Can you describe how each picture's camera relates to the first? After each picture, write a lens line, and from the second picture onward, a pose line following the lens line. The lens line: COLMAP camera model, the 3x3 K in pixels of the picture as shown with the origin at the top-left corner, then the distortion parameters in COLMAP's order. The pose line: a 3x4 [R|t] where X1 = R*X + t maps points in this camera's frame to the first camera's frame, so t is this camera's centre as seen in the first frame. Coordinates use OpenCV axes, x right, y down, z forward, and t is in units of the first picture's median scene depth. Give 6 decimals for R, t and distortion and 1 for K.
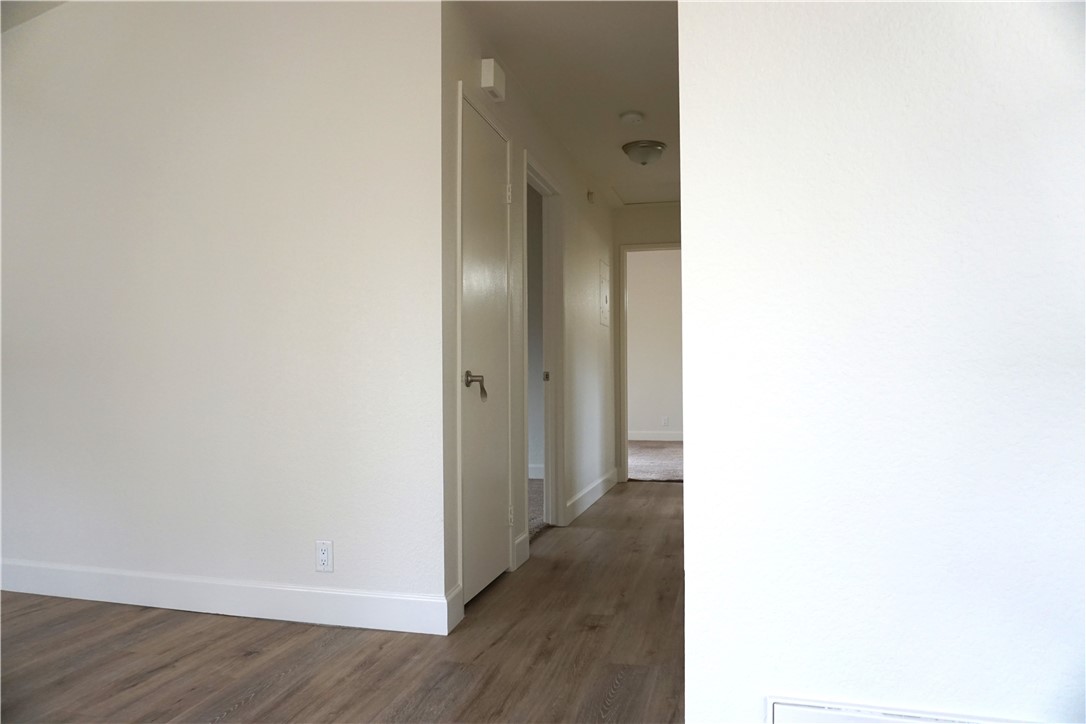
lens RADIAL K [[727.7, 0, 545.1], [0, 727.7, 368.3], [0, 0, 1]] dist [-0.051686, 0.037267]
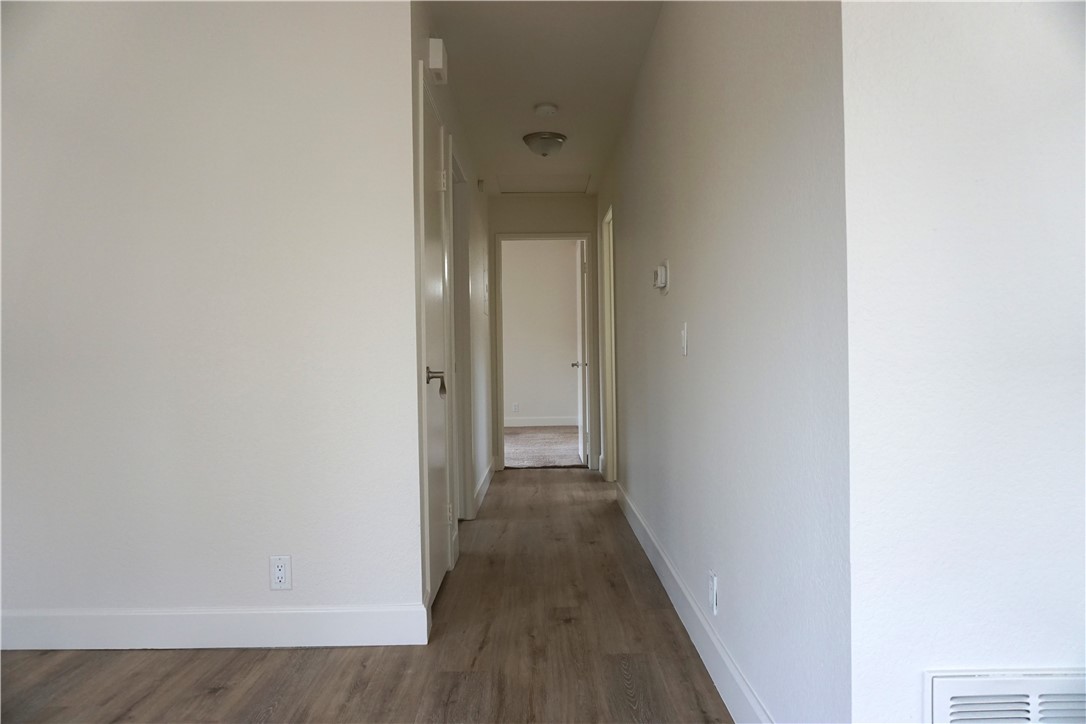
lens RADIAL K [[727.7, 0, 540.8], [0, 727.7, 364.3], [0, 0, 1]] dist [-0.051686, 0.037267]
pose [[0.964765, -0.011311, 0.262868, -0.228246], [0.006867, 0.999818, 0.017818, -0.016547], [-0.263022, -0.015385, 0.964667, 0.042452]]
